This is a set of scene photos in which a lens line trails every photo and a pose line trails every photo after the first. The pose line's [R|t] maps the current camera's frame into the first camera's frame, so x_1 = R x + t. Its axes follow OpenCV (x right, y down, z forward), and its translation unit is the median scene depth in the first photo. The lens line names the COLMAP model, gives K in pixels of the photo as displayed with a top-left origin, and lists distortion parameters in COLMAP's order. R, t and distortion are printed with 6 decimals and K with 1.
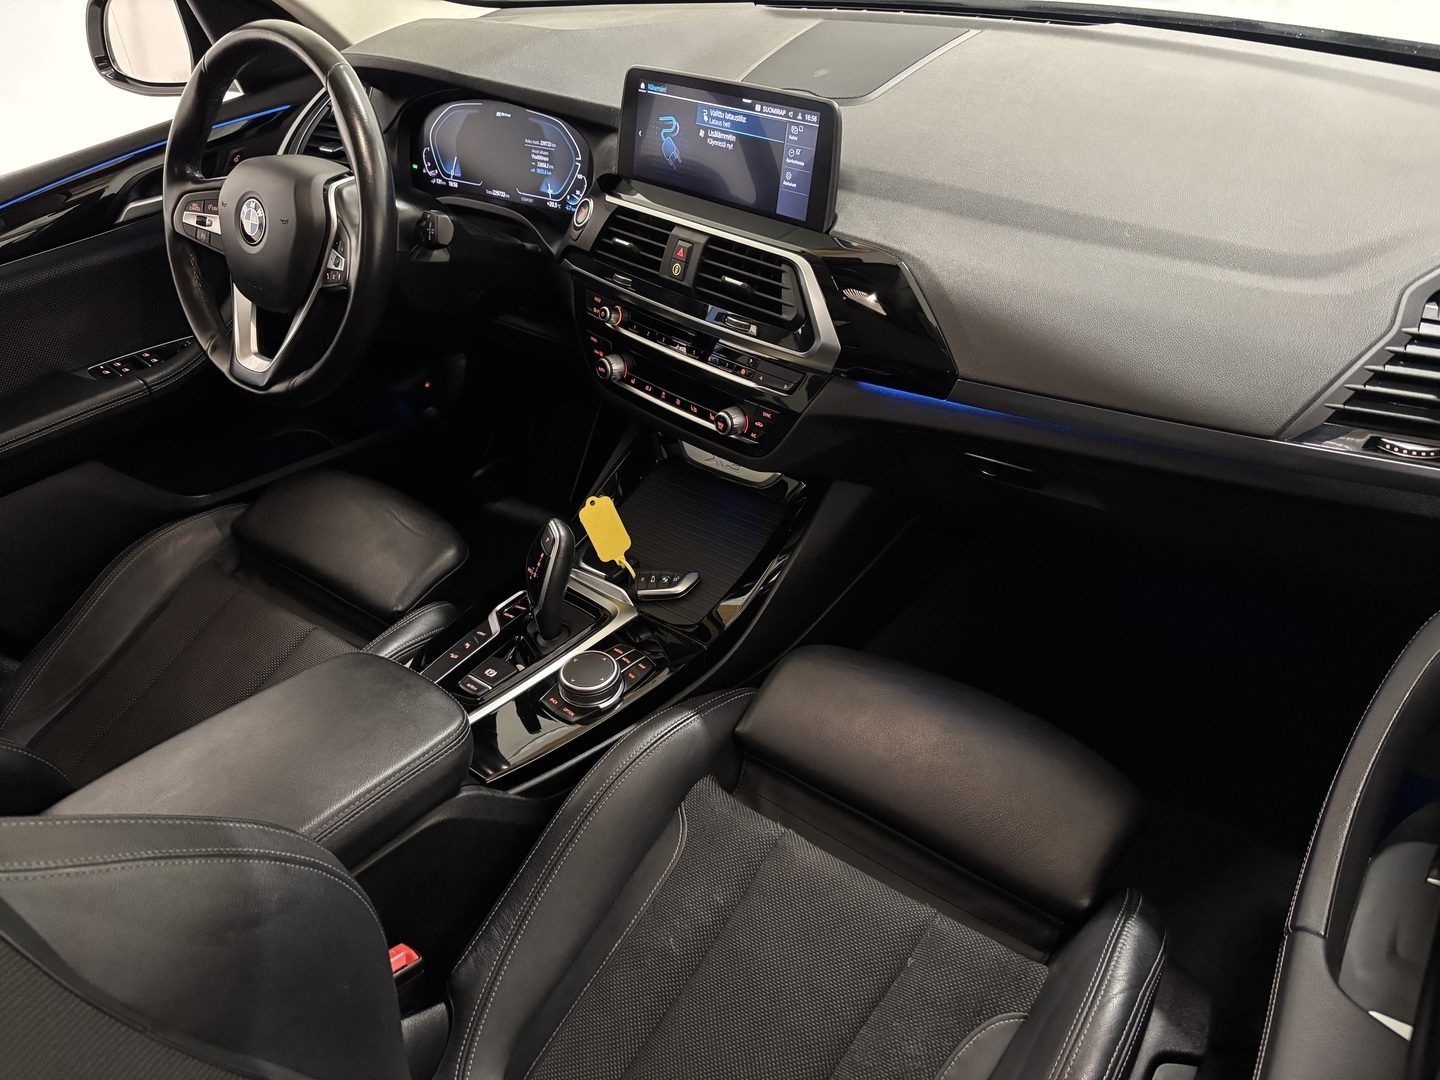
lens RADIAL K [[1105.1, 0, 705.3], [0, 1105.1, 525.6], [0, 0, 1]] dist [0.019495, 0.012364]
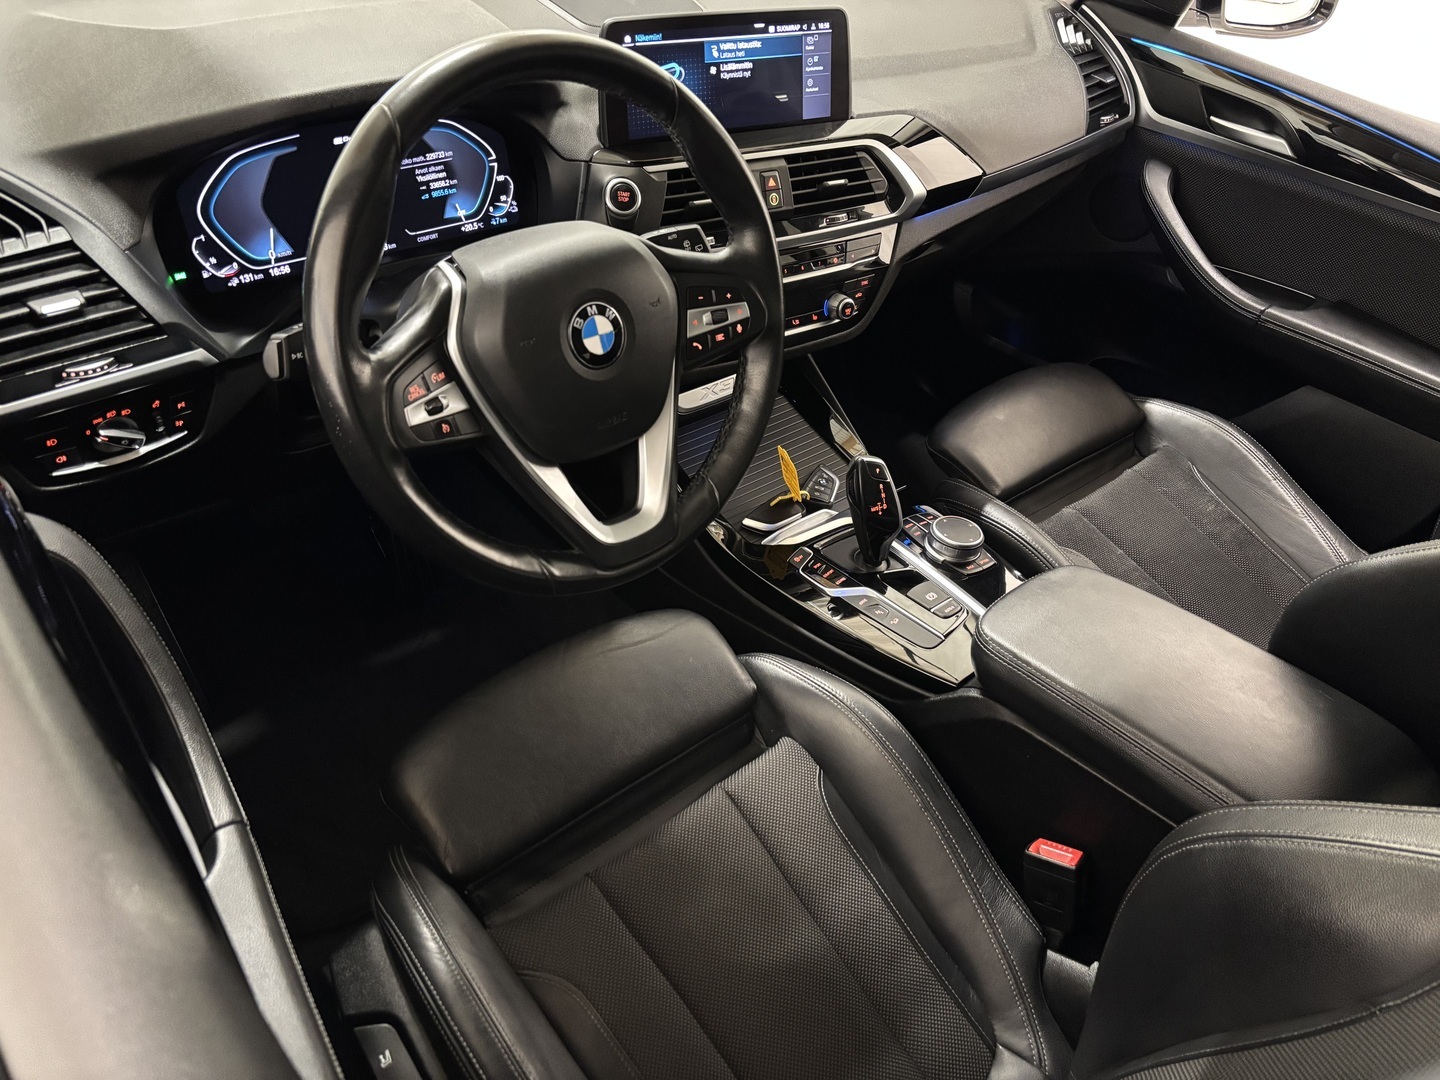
lens RADIAL K [[1105.1, 0, 715.4], [0, 1105.1, 525.7], [0, 0, 1]] dist [0.019495, 0.012364]
pose [[0.166487, -0.531447, 0.830570, -1.040578], [0.466354, 0.784601, 0.408553, -0.433349], [-0.868790, 0.319320, 0.378468, 0.738624]]
